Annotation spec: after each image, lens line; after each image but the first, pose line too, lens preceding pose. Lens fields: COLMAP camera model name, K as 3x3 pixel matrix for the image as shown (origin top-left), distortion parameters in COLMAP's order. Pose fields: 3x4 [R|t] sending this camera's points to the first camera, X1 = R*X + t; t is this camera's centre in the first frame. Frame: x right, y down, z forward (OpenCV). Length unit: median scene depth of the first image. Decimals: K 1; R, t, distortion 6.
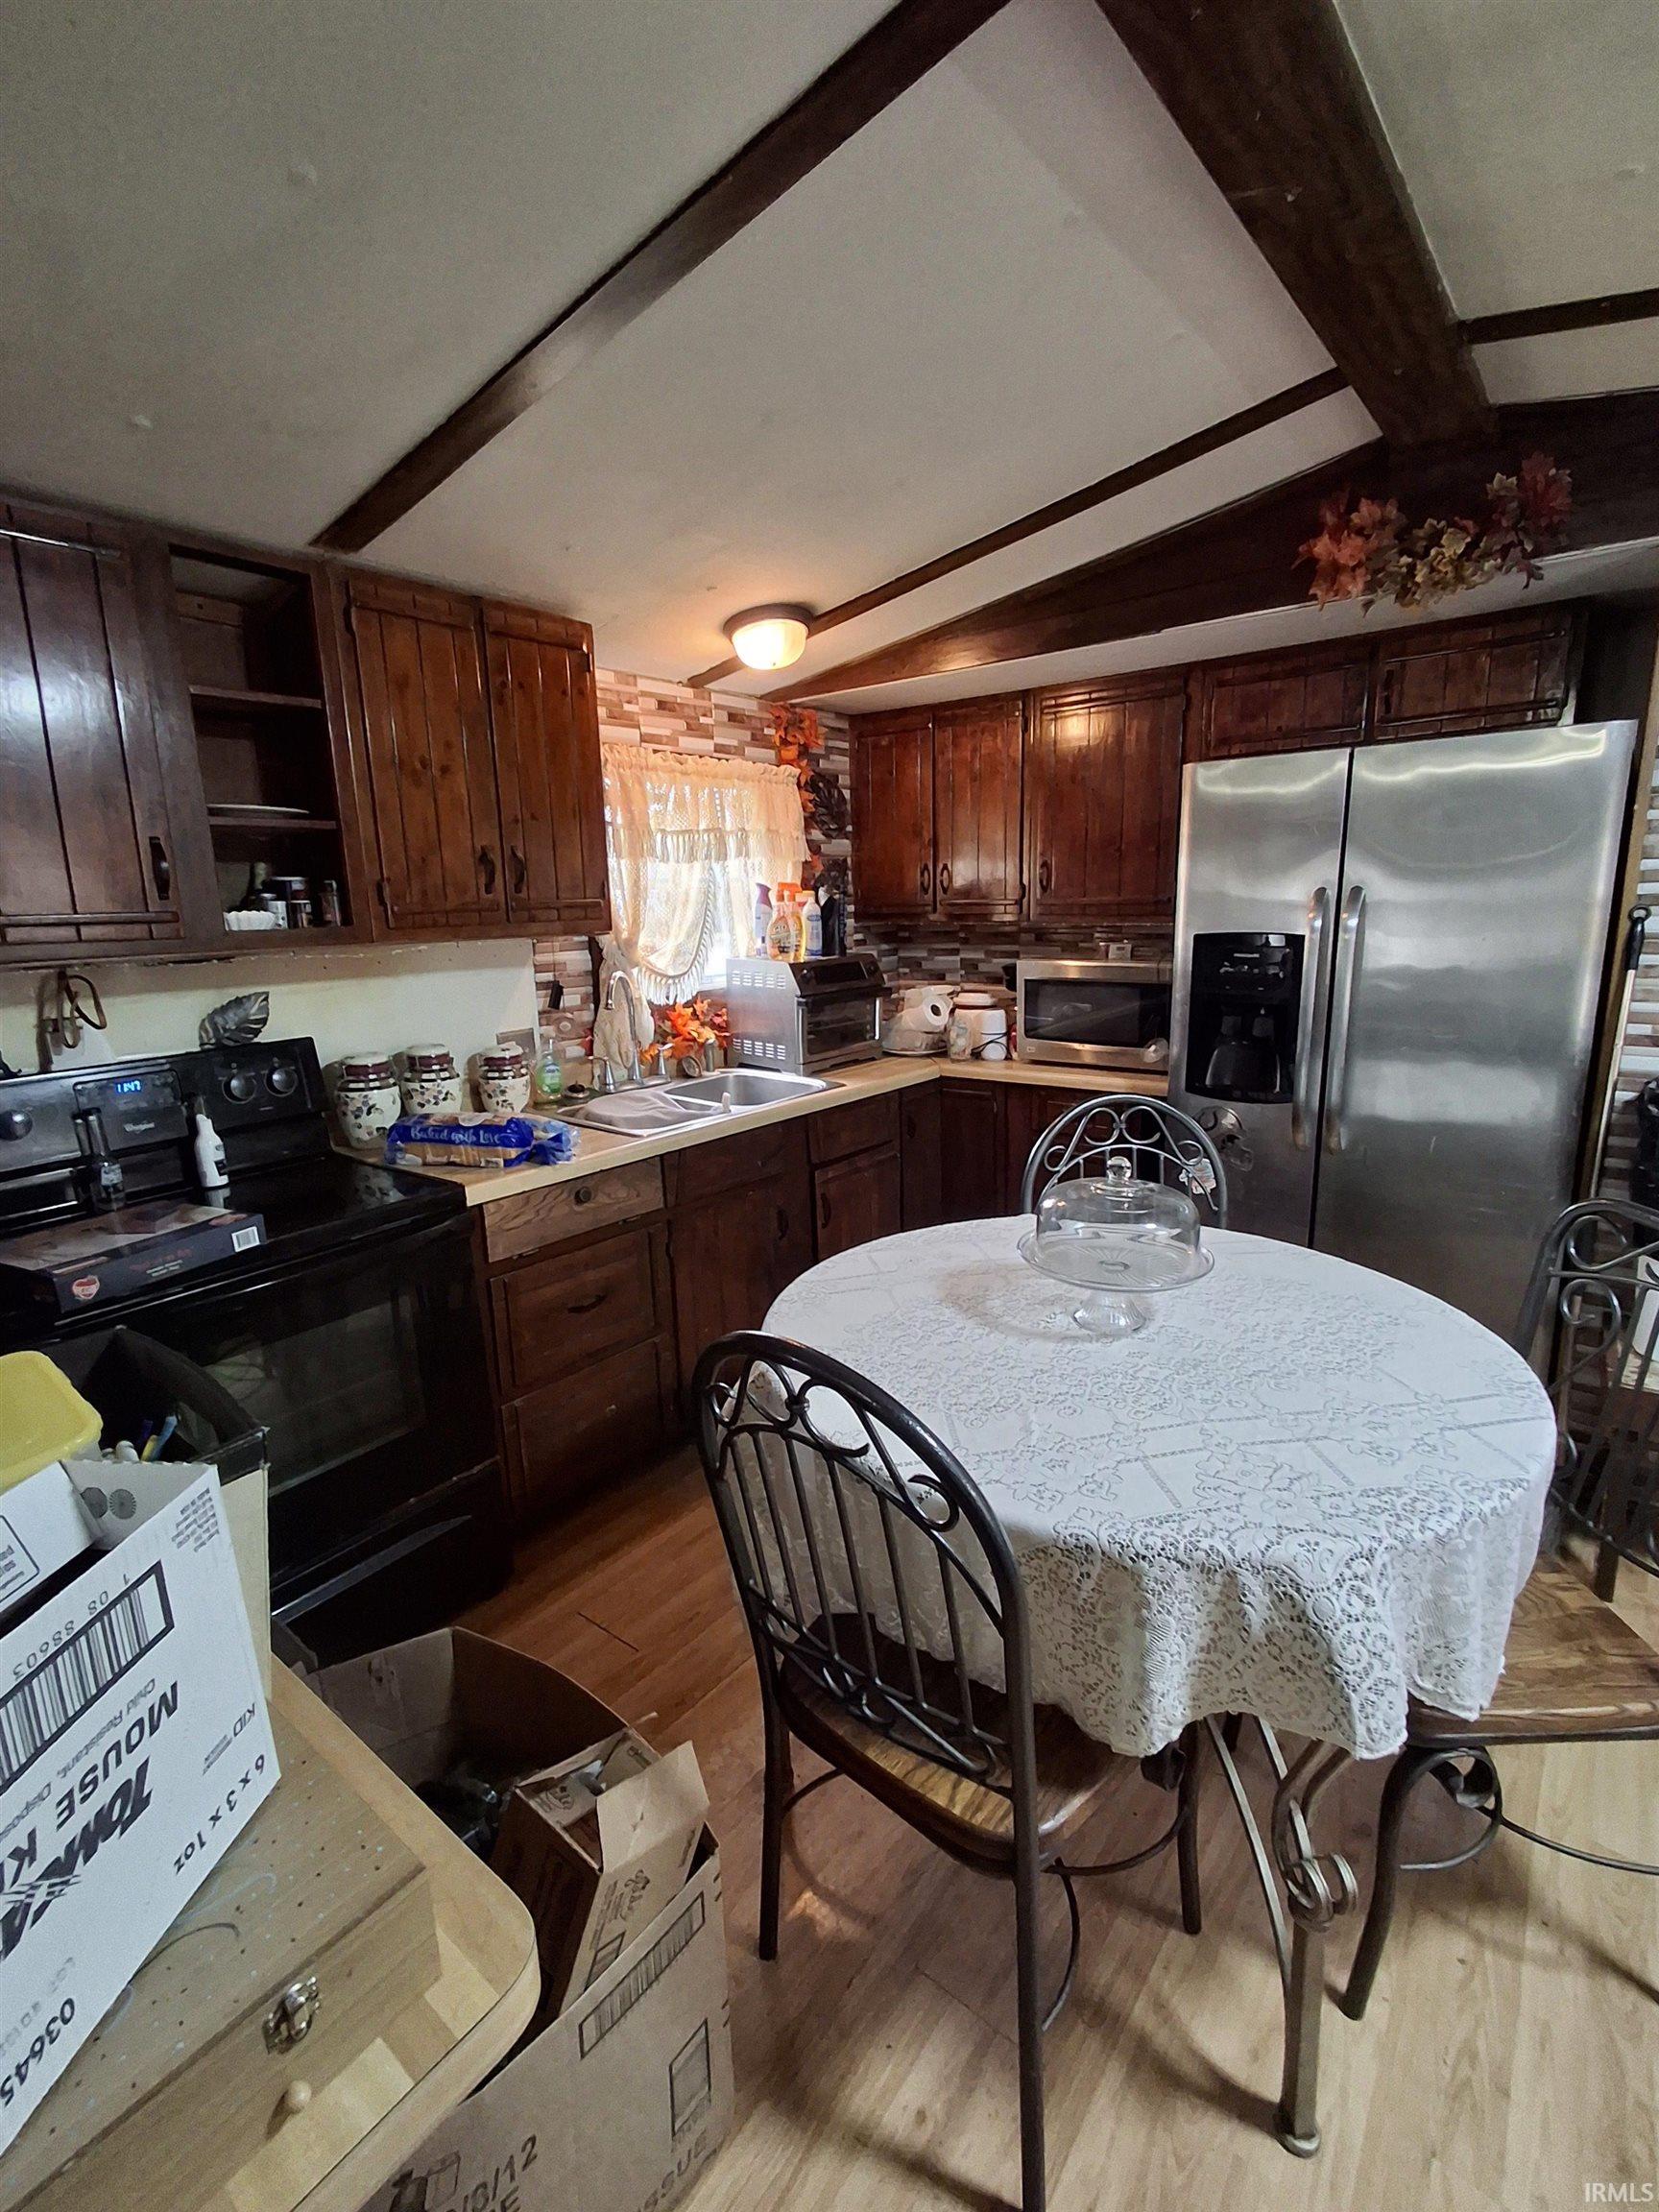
lens RADIAL K [[1014.9, 0, 833.4], [0, 1014.9, 1107.2], [0, 0, 1]] dist [0.020958, 0.002178]
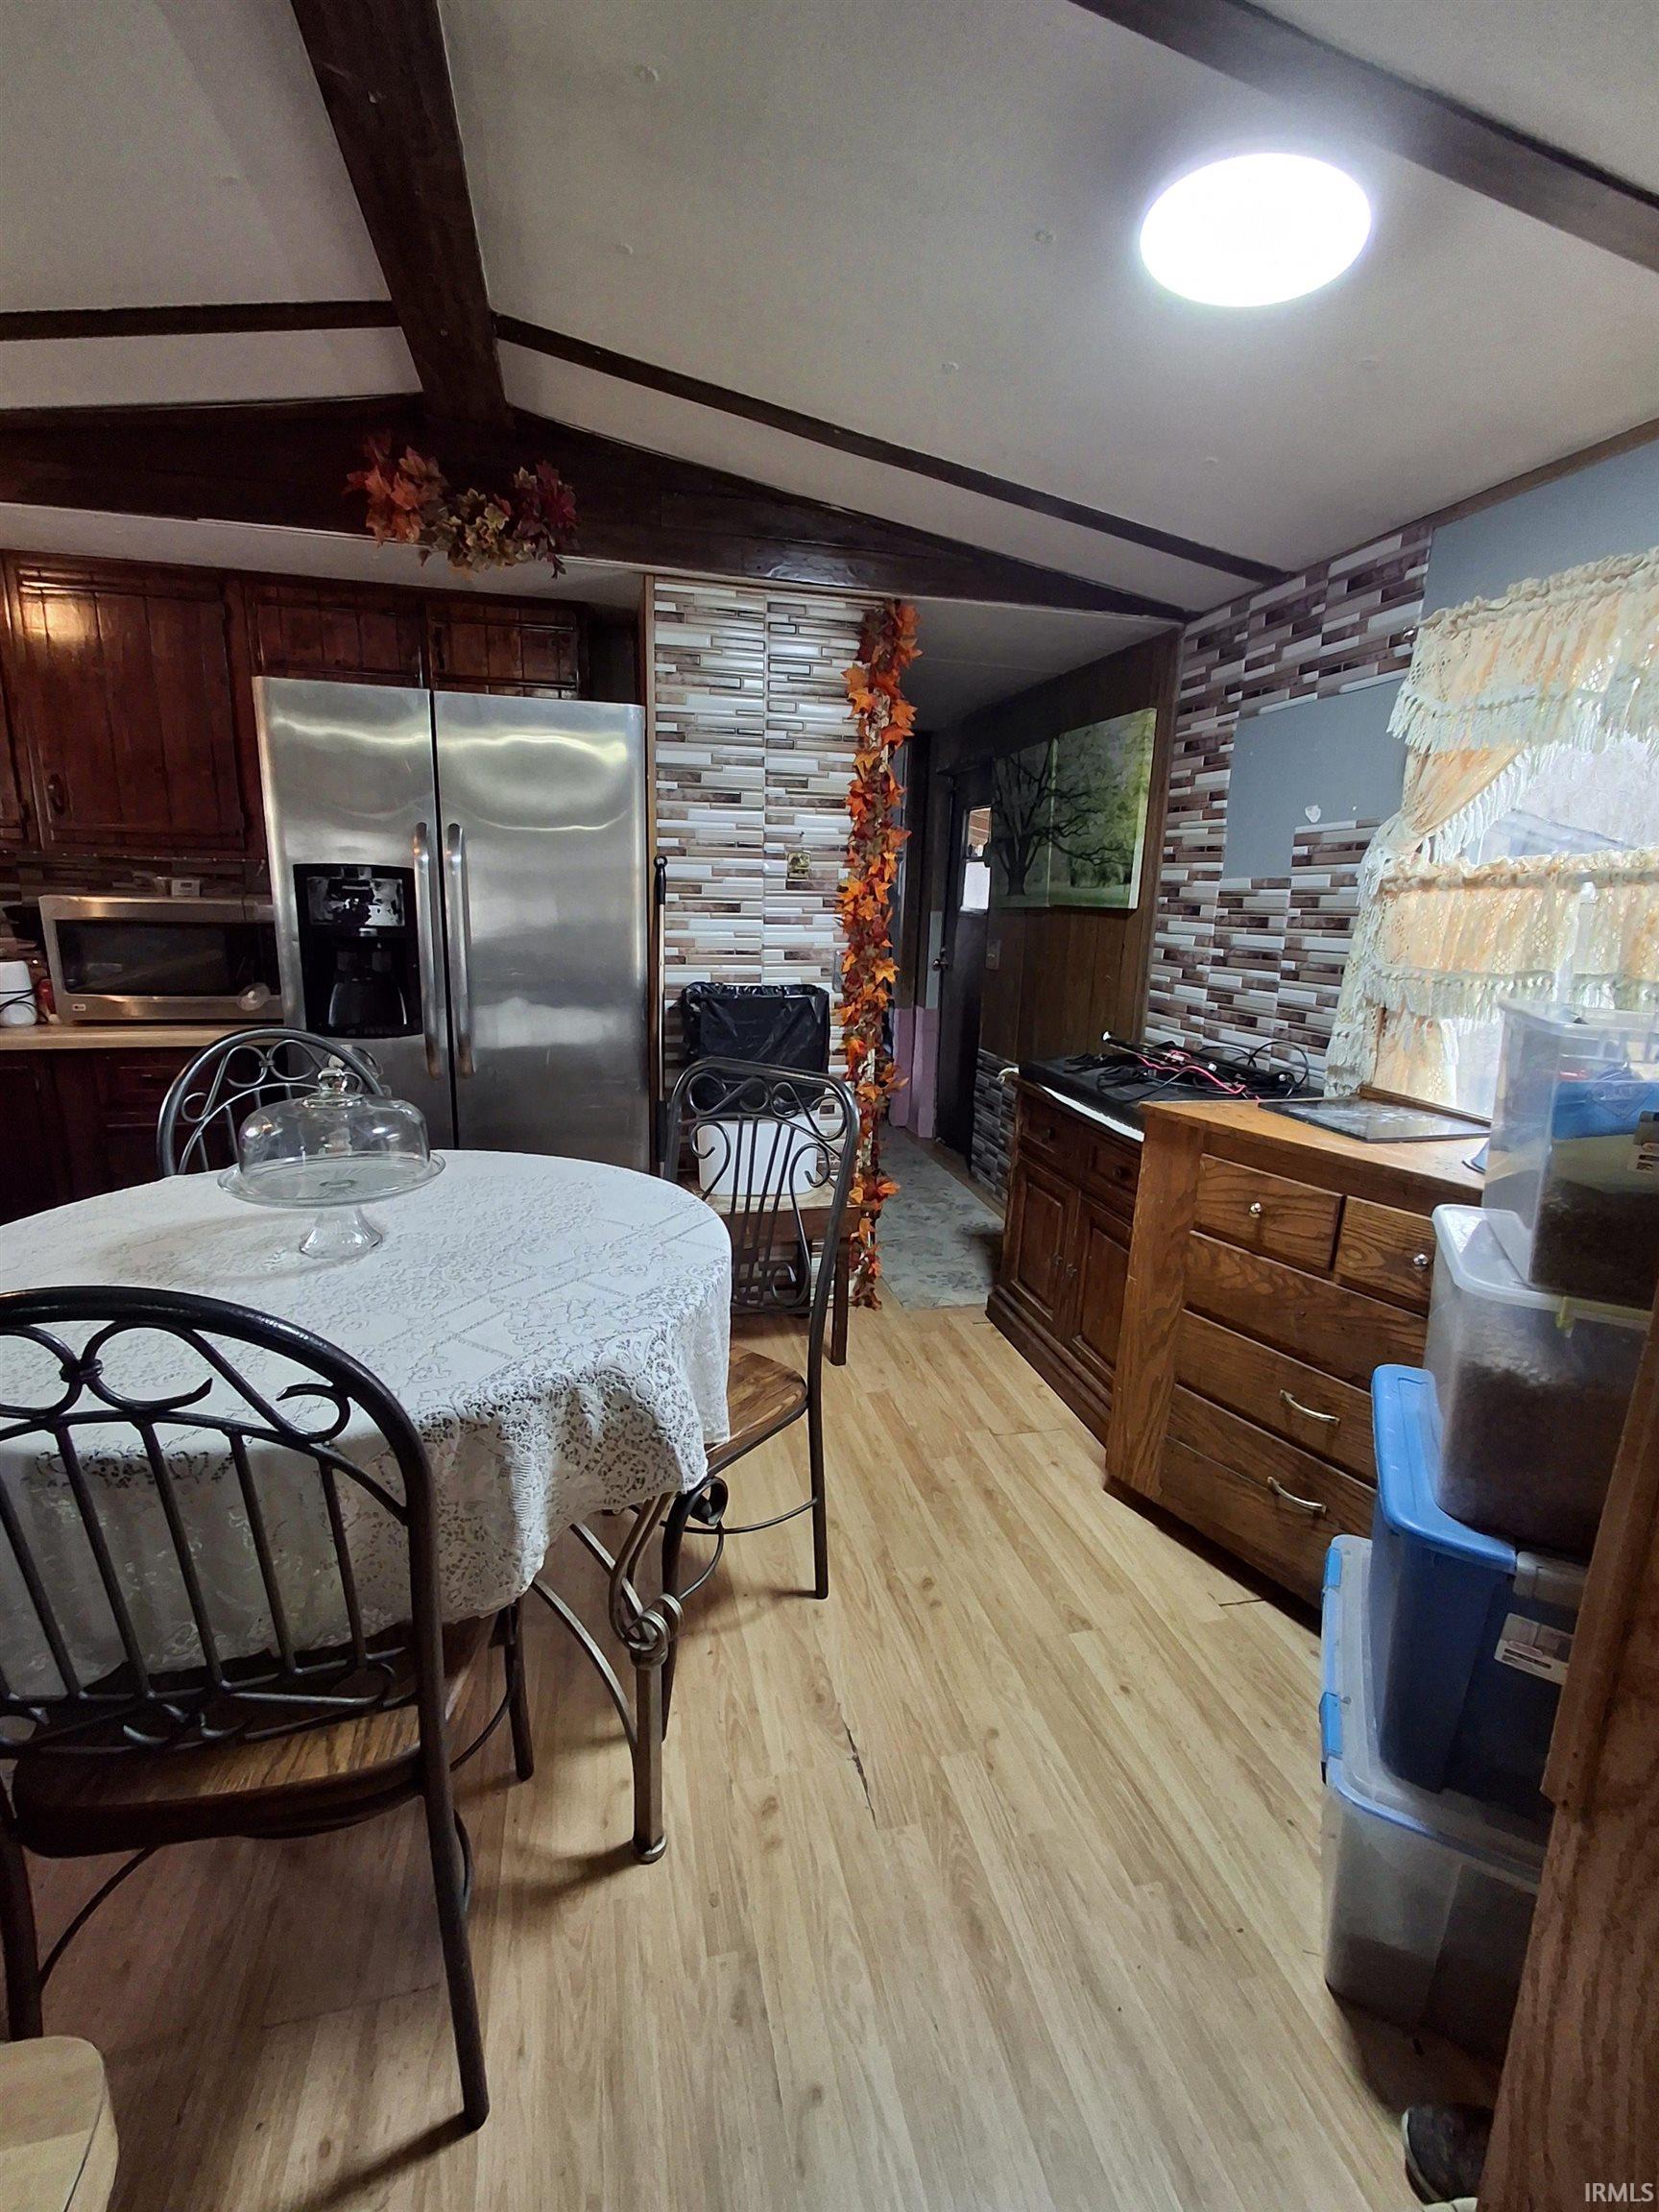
lens RADIAL K [[1014.9, 0, 835.0], [0, 1014.9, 1106.4], [0, 0, 1]] dist [0.020958, 0.002178]
pose [[0.614160, -0.131452, 0.778156, -0.128913], [0.122364, 0.989967, 0.070657, 0.057228], [-0.779637, 0.051824, 0.624084, 0.042631]]
